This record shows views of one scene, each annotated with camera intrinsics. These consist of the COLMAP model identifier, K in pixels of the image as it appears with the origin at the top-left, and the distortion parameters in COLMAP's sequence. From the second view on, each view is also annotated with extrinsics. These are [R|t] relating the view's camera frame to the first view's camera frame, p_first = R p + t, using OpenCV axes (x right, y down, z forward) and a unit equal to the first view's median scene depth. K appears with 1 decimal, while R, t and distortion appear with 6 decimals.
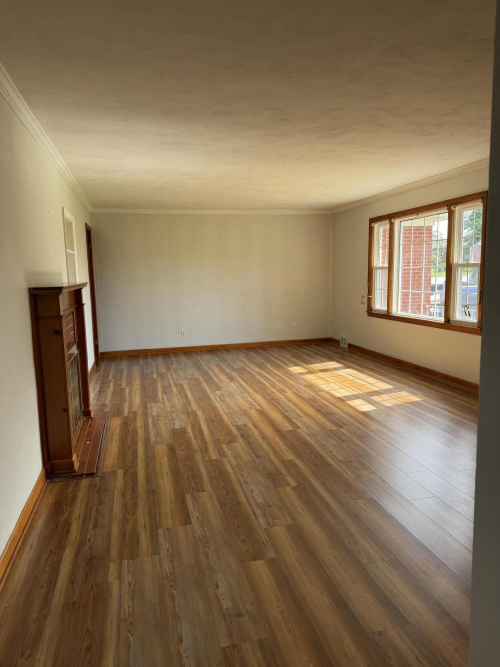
lens RADIAL K [[463.1, 0, 250.0], [0, 463.1, 333.5], [0, 0, 1]] dist [0.123879, -0.208604]
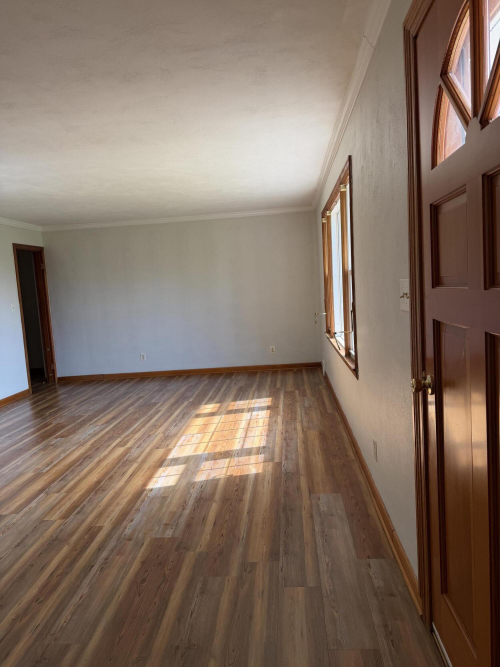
lens RADIAL K [[463.1, 0, 250.0], [0, 463.1, 333.5], [0, 0, 1]] dist [0.123879, -0.208604]
pose [[0.948499, -0.009548, -0.316636, 0.656148], [0.004448, 0.999849, -0.016826, -0.057895], [0.316749, 0.014551, 0.948398, 0.403782]]
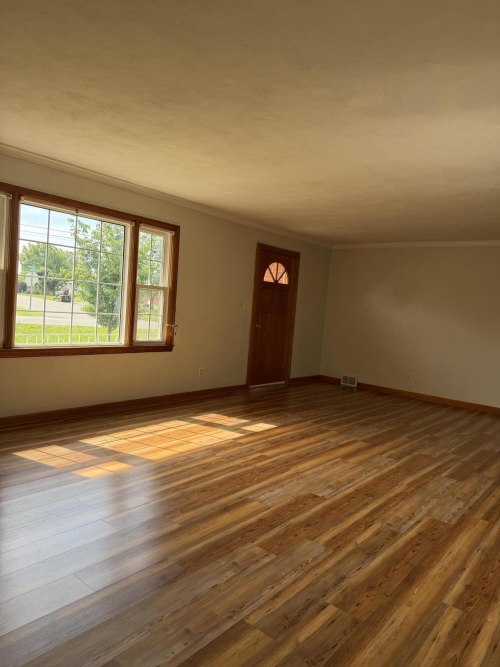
lens RADIAL K [[463.1, 0, 250.0], [0, 463.1, 333.5], [0, 0, 1]] dist [0.123879, -0.208604]
pose [[-0.602600, -0.073371, 0.794664, -0.607702], [0.040435, 0.991679, 0.122224, -0.198452], [-0.797019, 0.105784, -0.594618, 1.792765]]
